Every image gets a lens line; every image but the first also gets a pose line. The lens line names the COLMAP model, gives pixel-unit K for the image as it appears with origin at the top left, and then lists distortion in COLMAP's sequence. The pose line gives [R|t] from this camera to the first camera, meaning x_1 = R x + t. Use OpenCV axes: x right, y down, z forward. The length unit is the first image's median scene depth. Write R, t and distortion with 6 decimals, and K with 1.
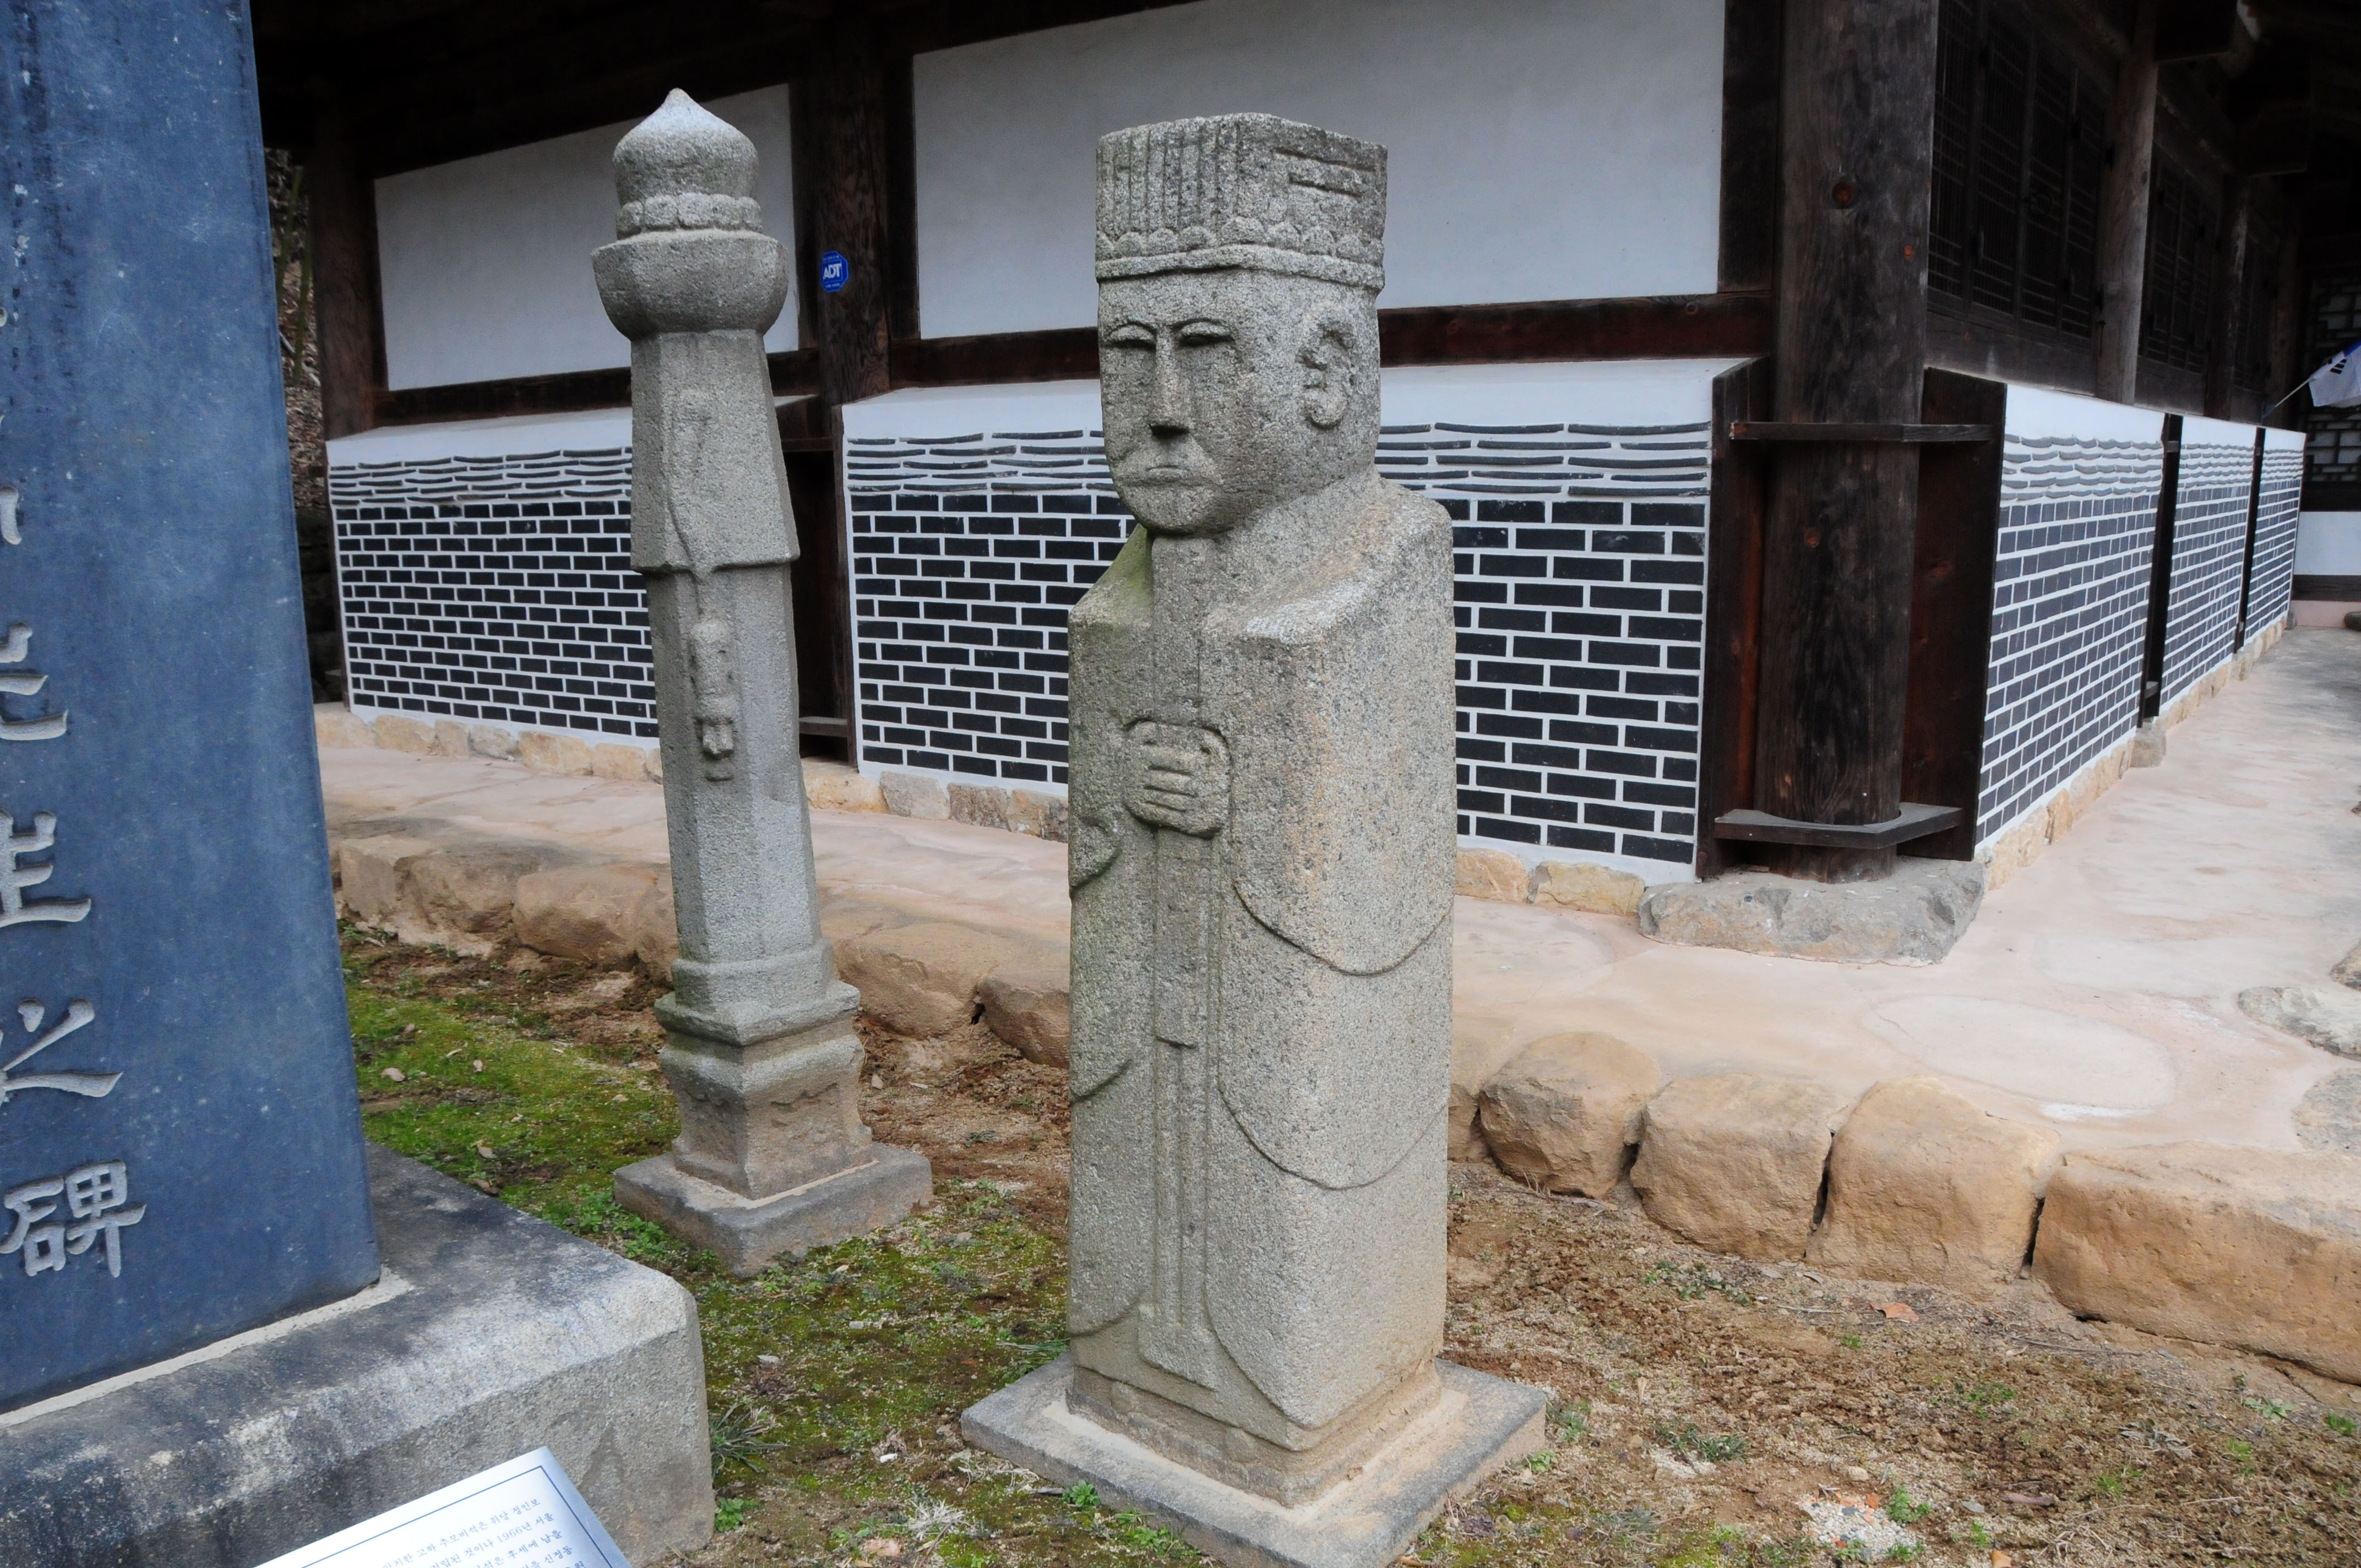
lens RADIAL K [[1857.7, 0, 1176.0], [0, 1857.7, 877.7], [0, 0, 1]] dist [-0.167145, 0.099212]
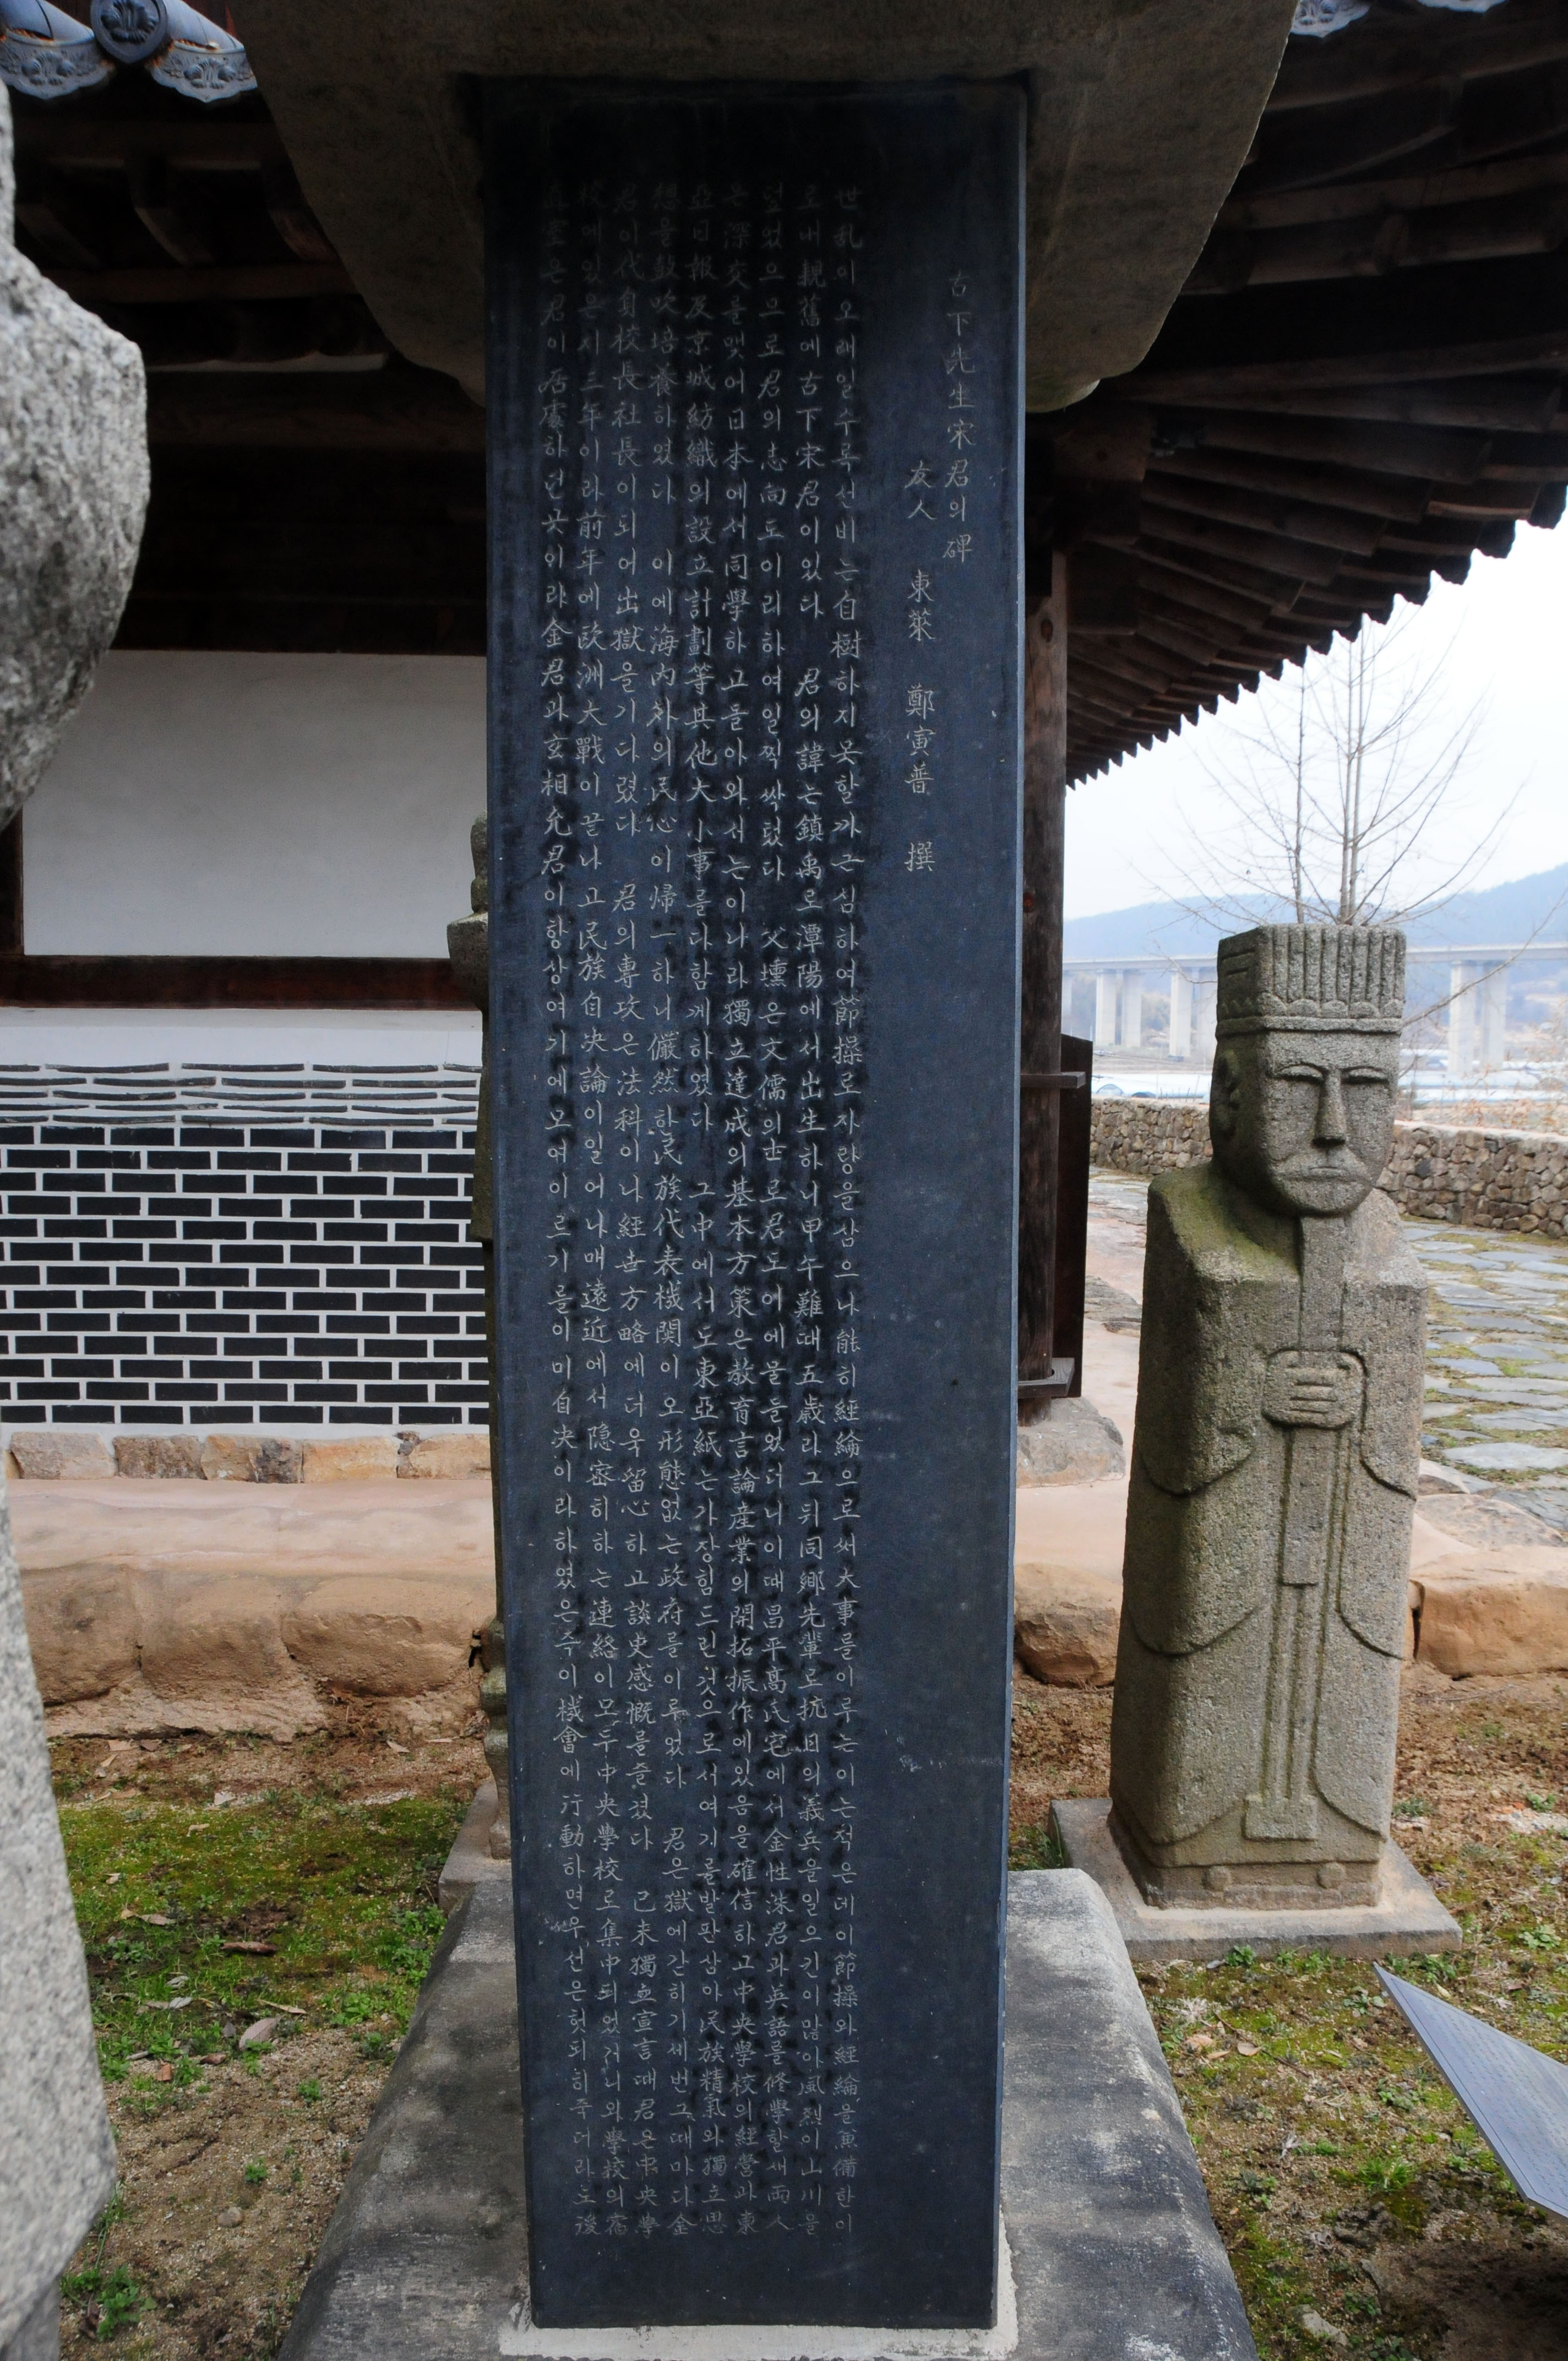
lens RADIAL K [[1857.7, 0, 831.6], [0, 1857.7, 1253.8], [0, 0, 1]] dist [-0.167145, 0.099212]
pose [[0.735975, -0.056861, 0.674617, -0.619969], [0.124211, 0.990893, -0.051990, -0.067038], [-0.665517, 0.122059, 0.736335, 0.117755]]
